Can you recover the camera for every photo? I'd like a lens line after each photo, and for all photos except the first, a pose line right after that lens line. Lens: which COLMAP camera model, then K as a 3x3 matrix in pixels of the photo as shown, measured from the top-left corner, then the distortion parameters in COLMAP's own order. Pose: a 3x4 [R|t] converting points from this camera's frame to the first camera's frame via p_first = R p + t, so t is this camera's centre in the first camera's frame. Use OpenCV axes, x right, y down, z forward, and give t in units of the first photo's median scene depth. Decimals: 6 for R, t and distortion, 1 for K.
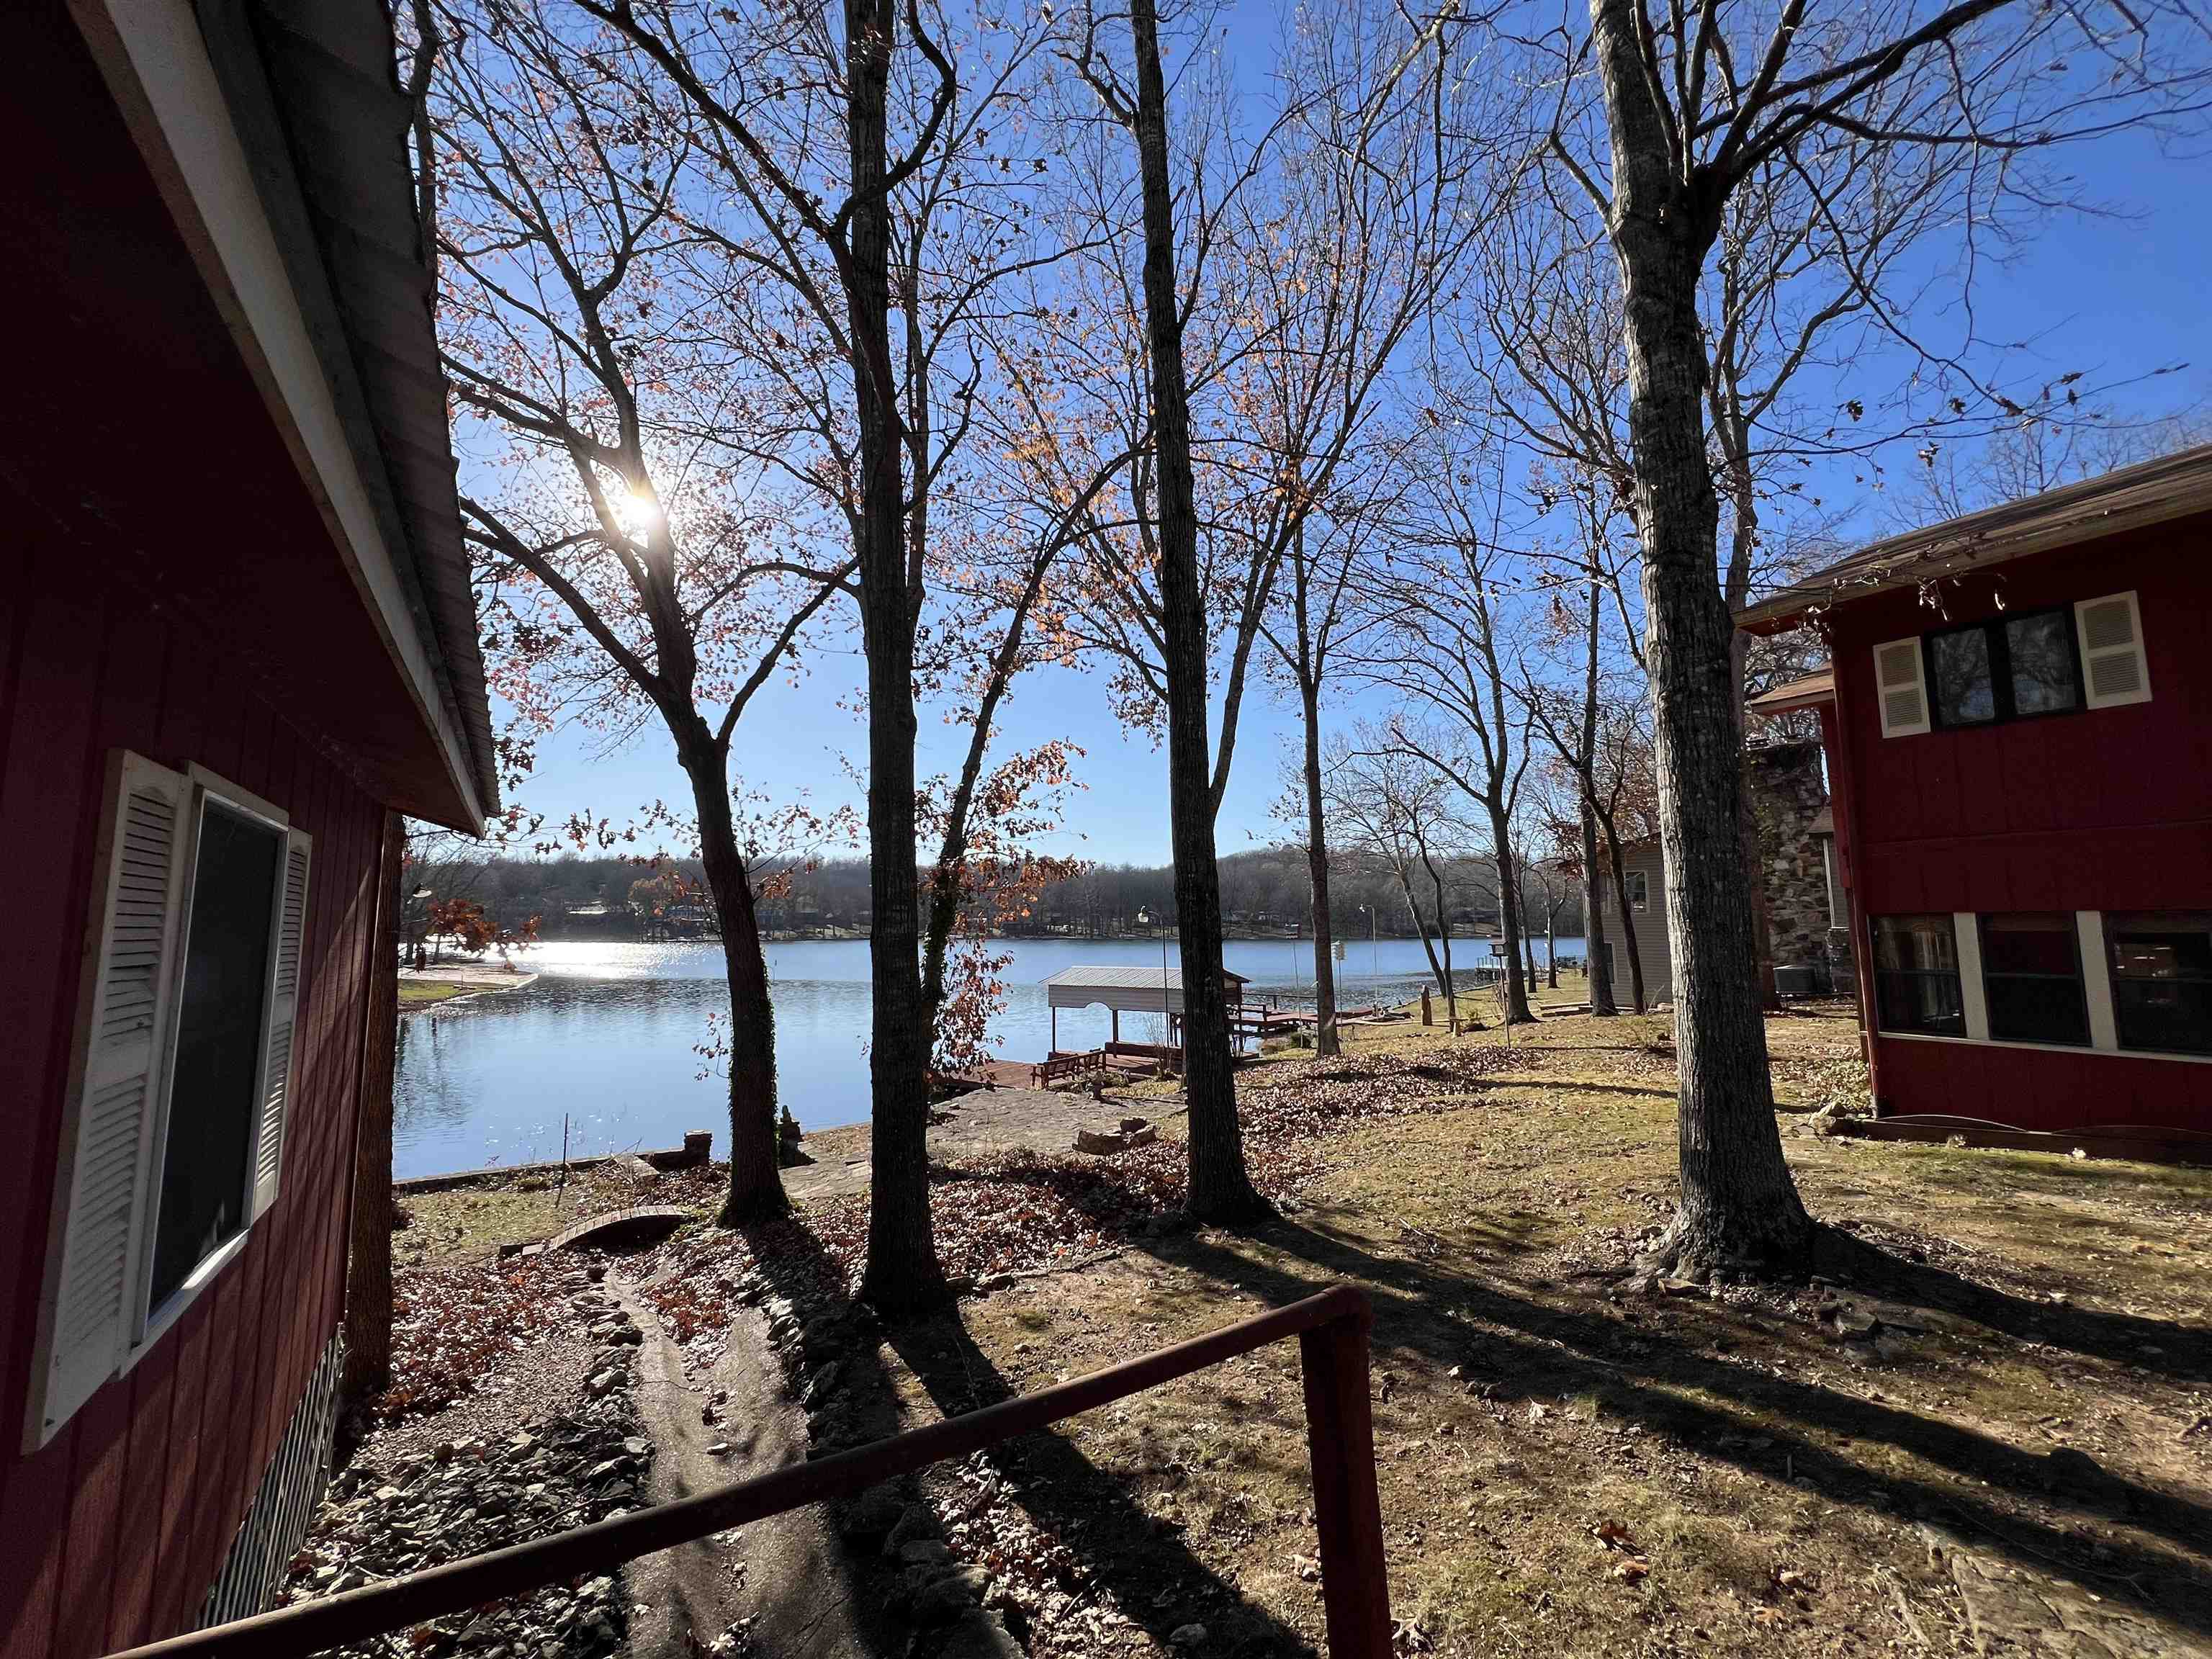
lens RADIAL K [[882.7, 0, 1100.0], [0, 882.7, 830.2], [0, 0, 1]] dist [-0.003478, 0.000888]
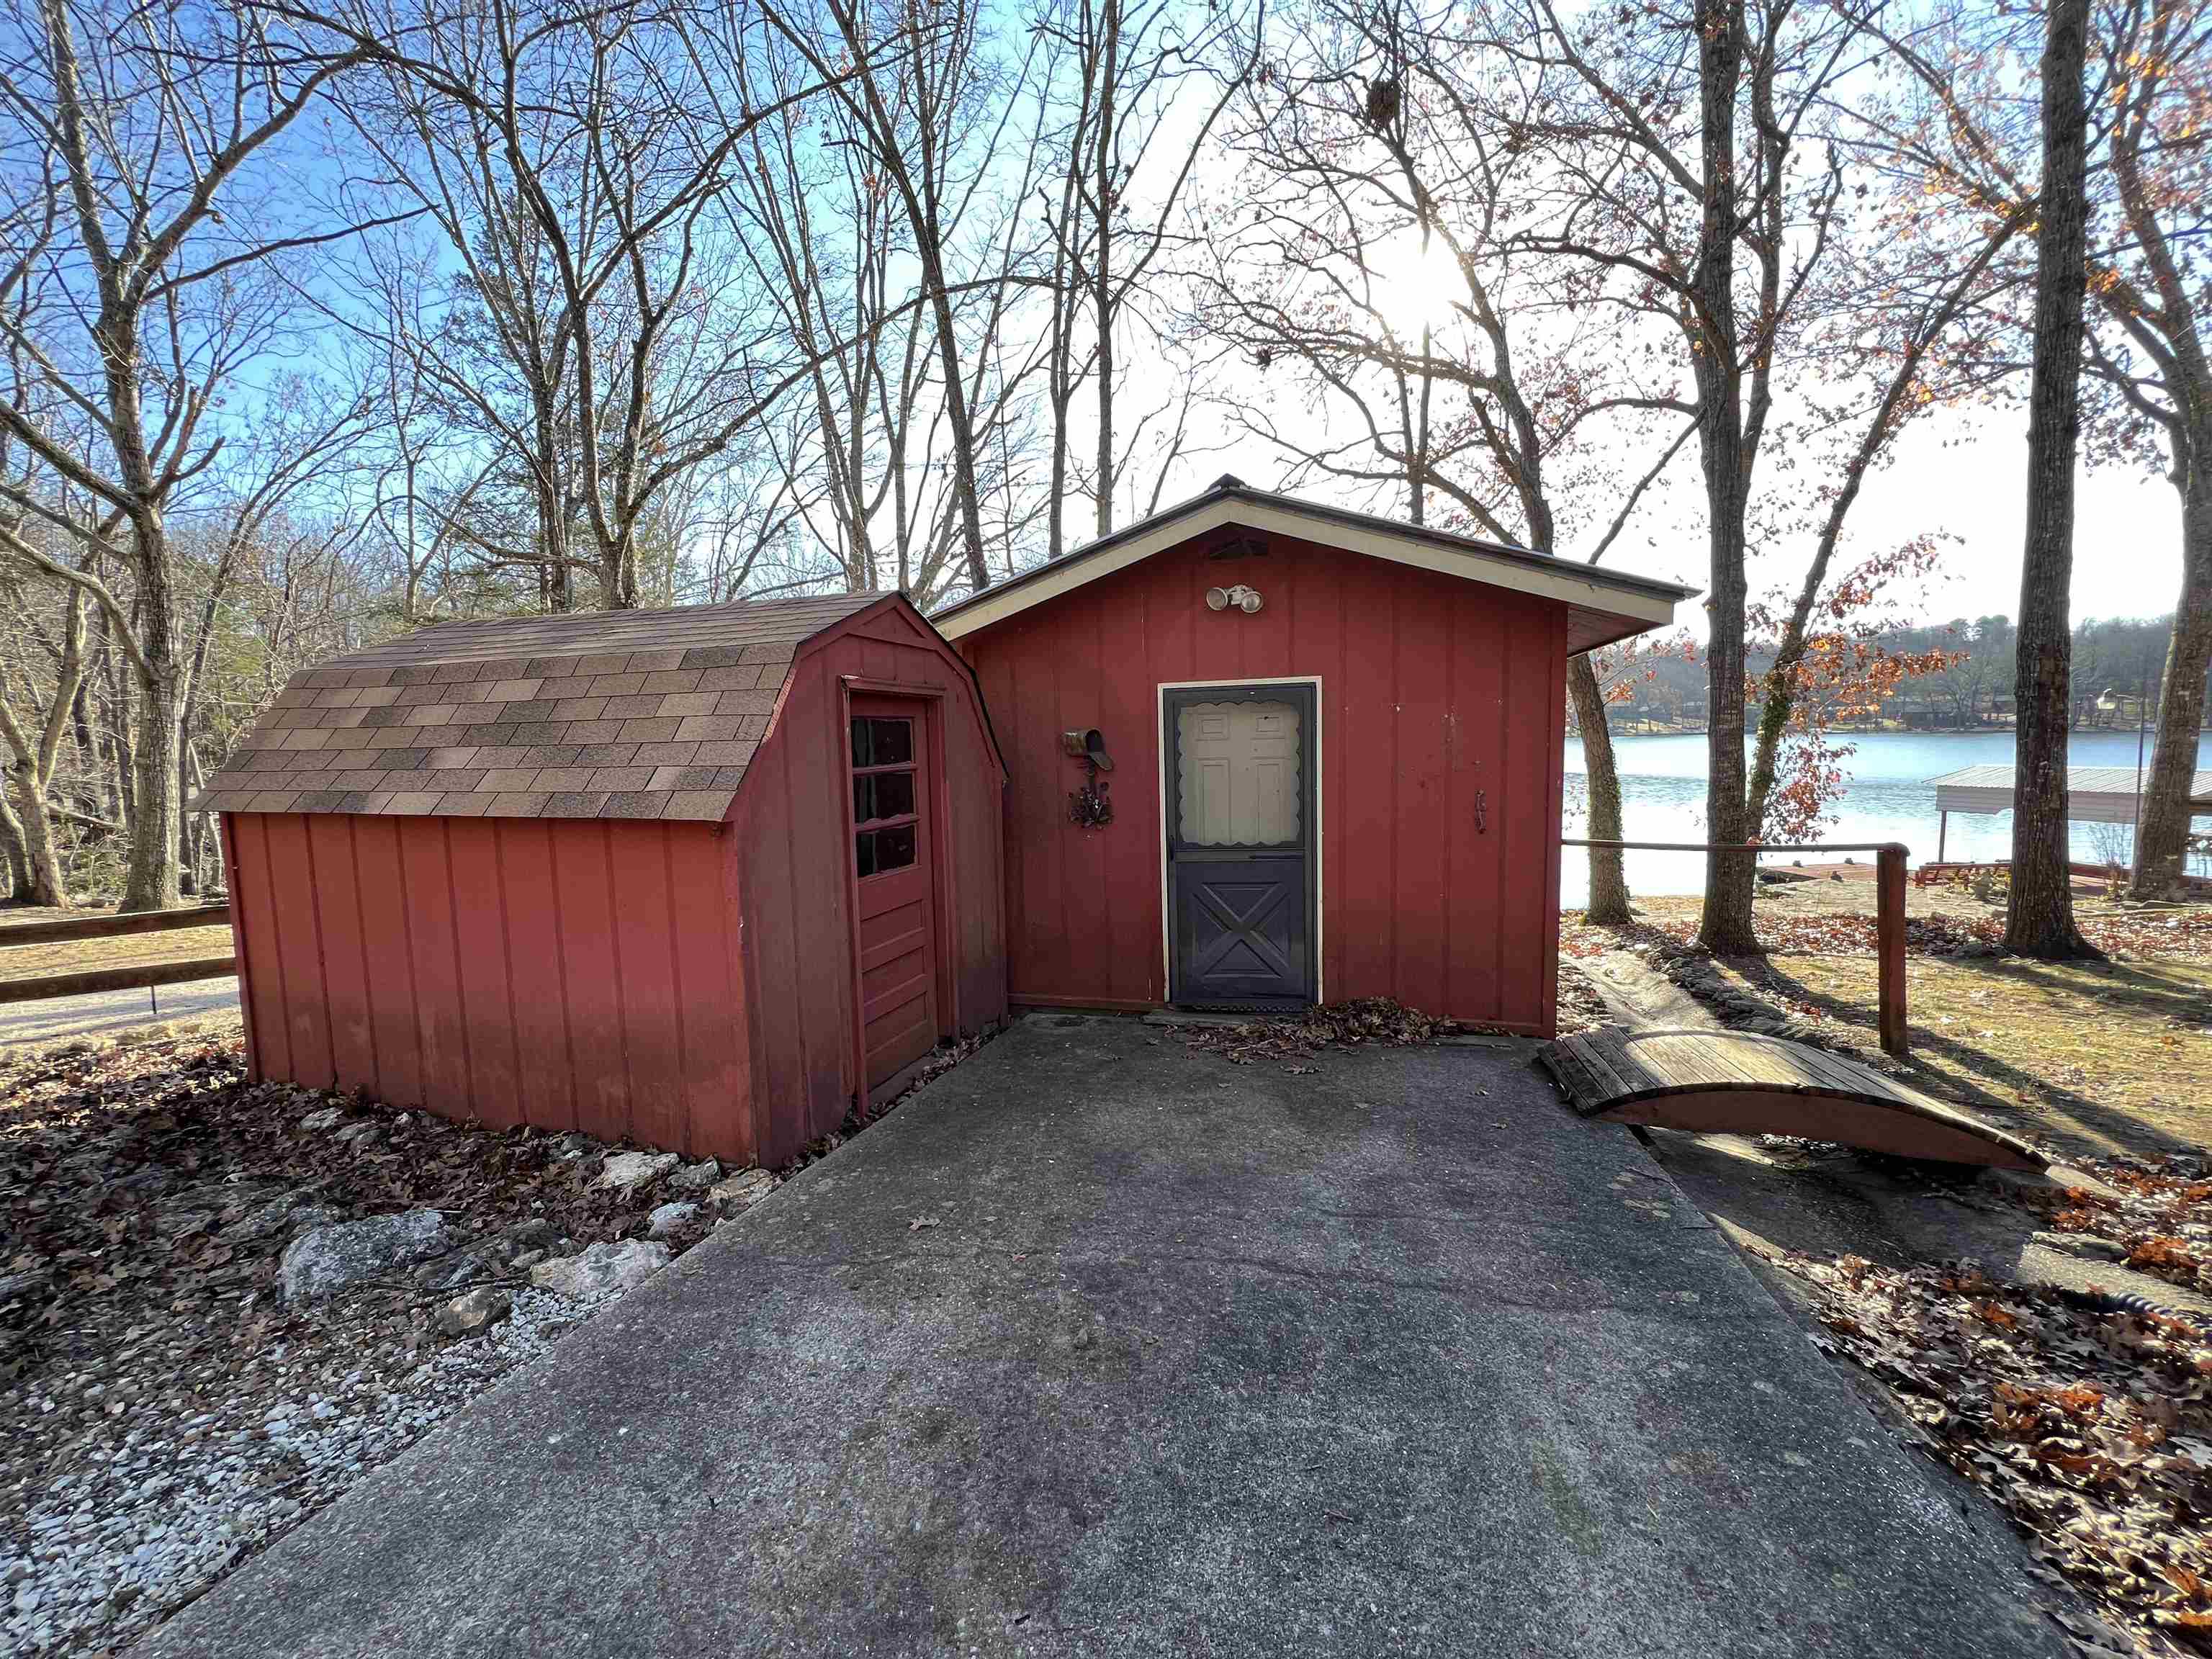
lens RADIAL K [[882.7, 0, 1092.4], [0, 882.7, 822.4], [0, 0, 1]] dist [-0.003478, 0.000888]
pose [[0.659242, 0.066347, -0.748998, 0.099357], [0.098962, 0.979779, 0.173894, -0.048438], [0.745390, -0.188761, 0.639346, -0.414616]]
